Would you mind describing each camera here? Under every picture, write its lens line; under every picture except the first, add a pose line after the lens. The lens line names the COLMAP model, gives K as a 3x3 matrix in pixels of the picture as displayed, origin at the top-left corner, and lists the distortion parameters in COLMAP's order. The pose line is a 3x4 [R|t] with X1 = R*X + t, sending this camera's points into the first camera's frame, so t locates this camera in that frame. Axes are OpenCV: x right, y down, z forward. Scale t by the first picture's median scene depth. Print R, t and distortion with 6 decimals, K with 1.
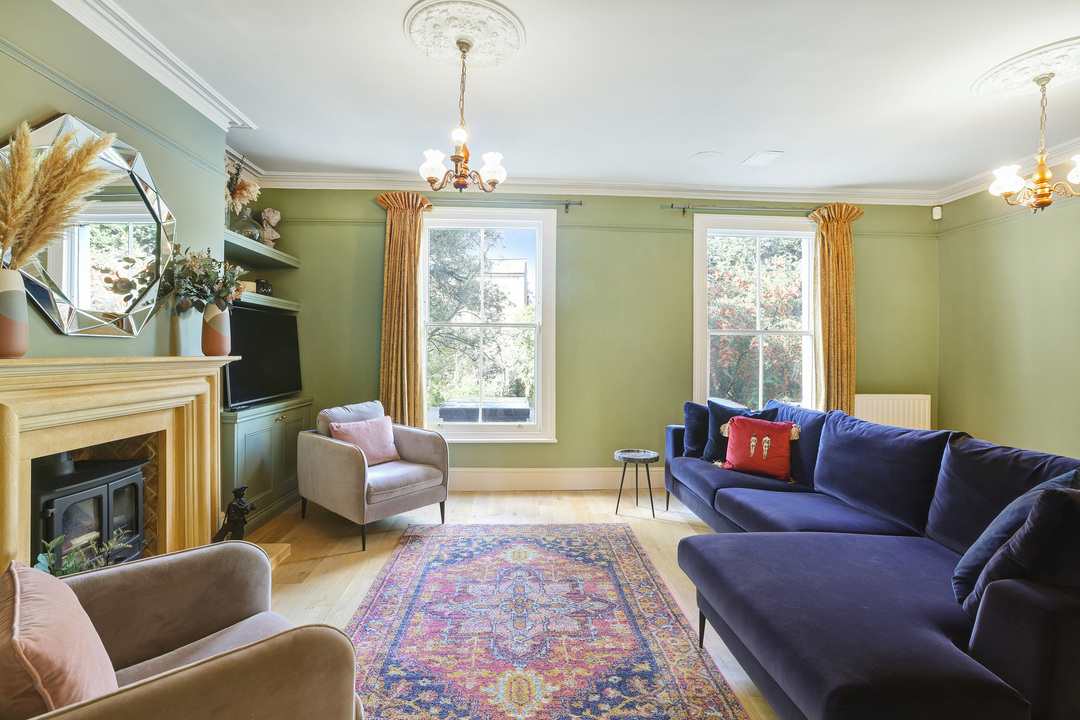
lens RADIAL K [[496.4, 0, 541.2], [0, 496.4, 358.1], [0, 0, 1]] dist [-0.023072, 0.001284]
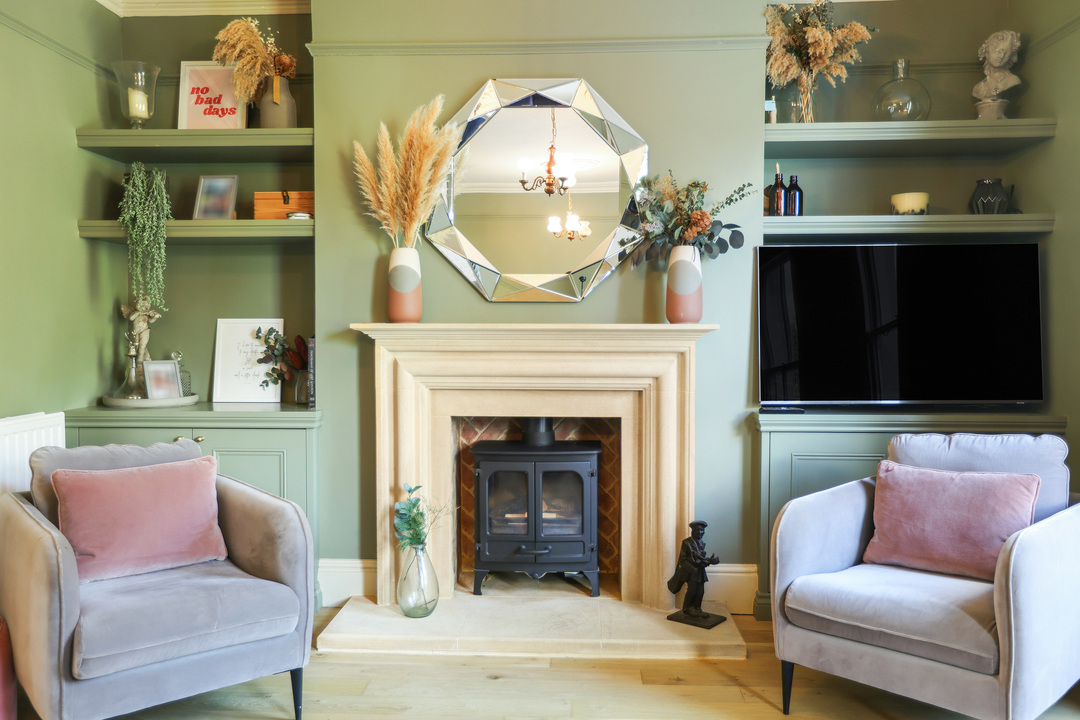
lens RADIAL K [[868.2, 0, 534.0], [0, 868.2, 367.0], [0, 0, 1]] dist [0.011197, 0.025133]
pose [[-0.103429, 0.036246, -0.993976, 0.529661], [-0.014579, 0.999173, 0.037953, 0.012512], [0.994530, 0.018417, -0.102815, 0.835131]]
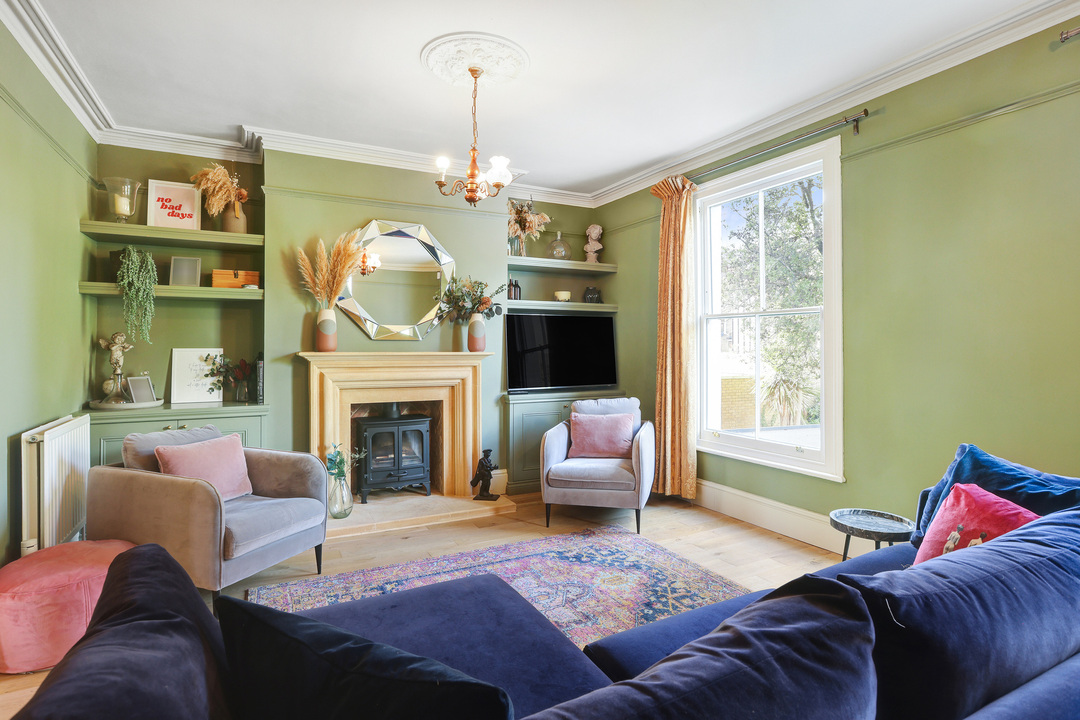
lens RADIAL K [[554.7, 0, 538.7], [0, 554.7, 353.5], [0, 0, 1]] dist [-0.028311, 0.001842]
pose [[0.413876, 0.003060, -0.910328, 0.770420], [-0.010025, 0.999949, -0.001196, 0.001046], [0.910278, 0.009621, 0.413885, 0.463582]]
